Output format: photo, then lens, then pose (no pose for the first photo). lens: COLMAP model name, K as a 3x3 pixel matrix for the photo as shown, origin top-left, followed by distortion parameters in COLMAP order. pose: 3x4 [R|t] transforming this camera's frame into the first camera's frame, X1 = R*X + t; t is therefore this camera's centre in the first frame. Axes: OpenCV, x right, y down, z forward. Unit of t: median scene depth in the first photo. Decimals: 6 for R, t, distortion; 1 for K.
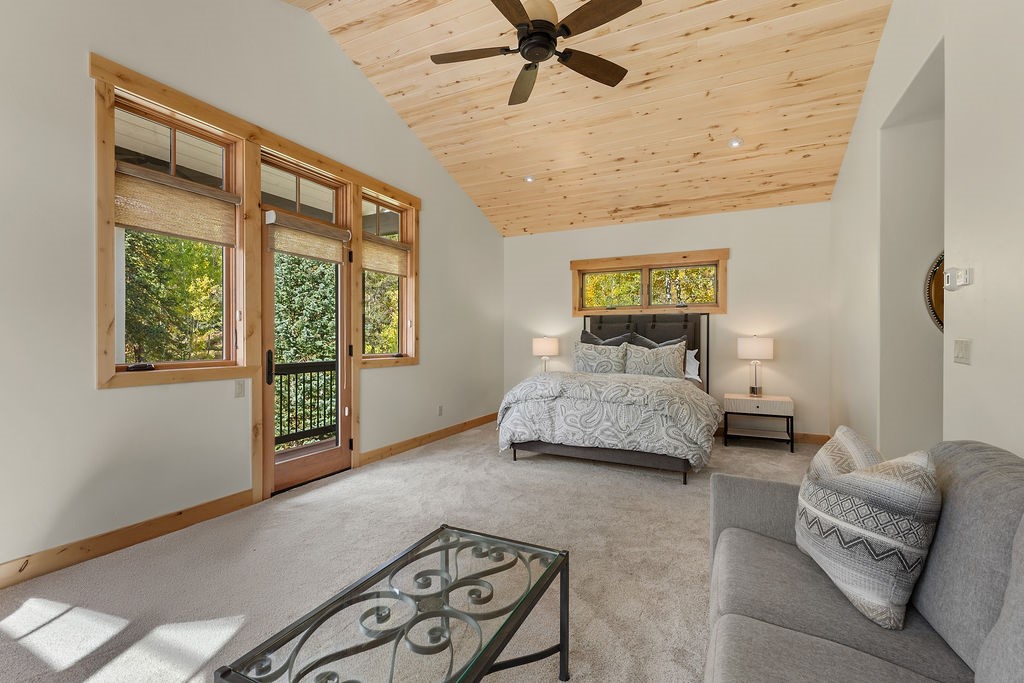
lens RADIAL K [[450.5, 0, 510.6], [0, 450.5, 341.2], [0, 0, 1]] dist [-0.001514, -0.000008]
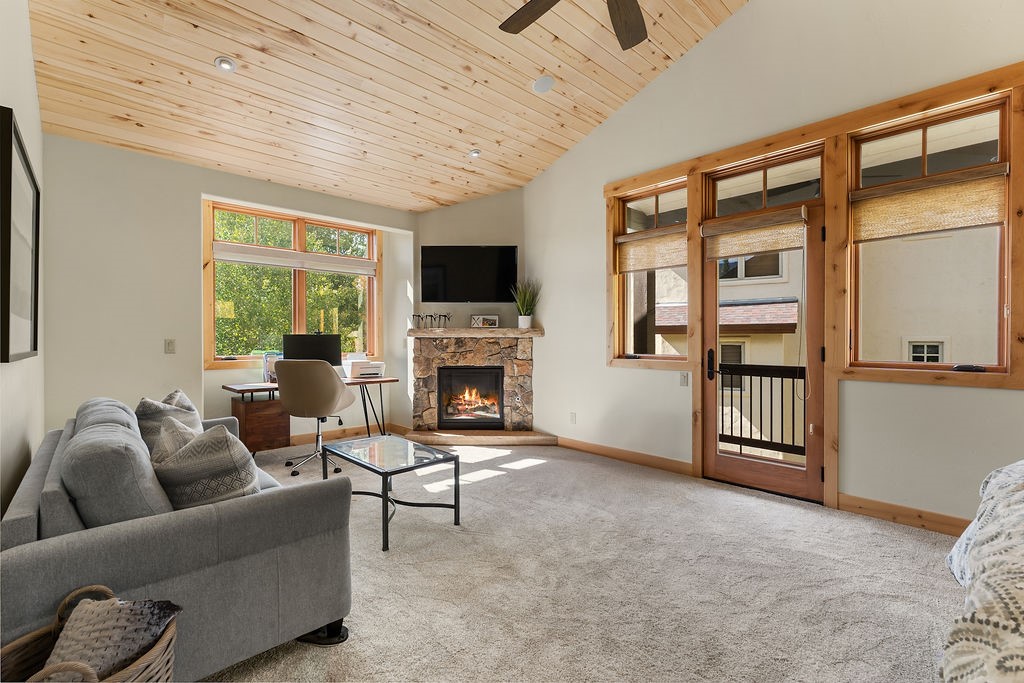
lens RADIAL K [[450.5, 0, 510.6], [0, 450.5, 341.2], [0, 0, 1]] dist [-0.001514, -0.000008]
pose [[-0.346908, 0.006839, -0.937874, 0.526379], [-0.002797, 0.999961, 0.008326, -0.006519], [0.937895, 0.005512, -0.346875, 0.704636]]
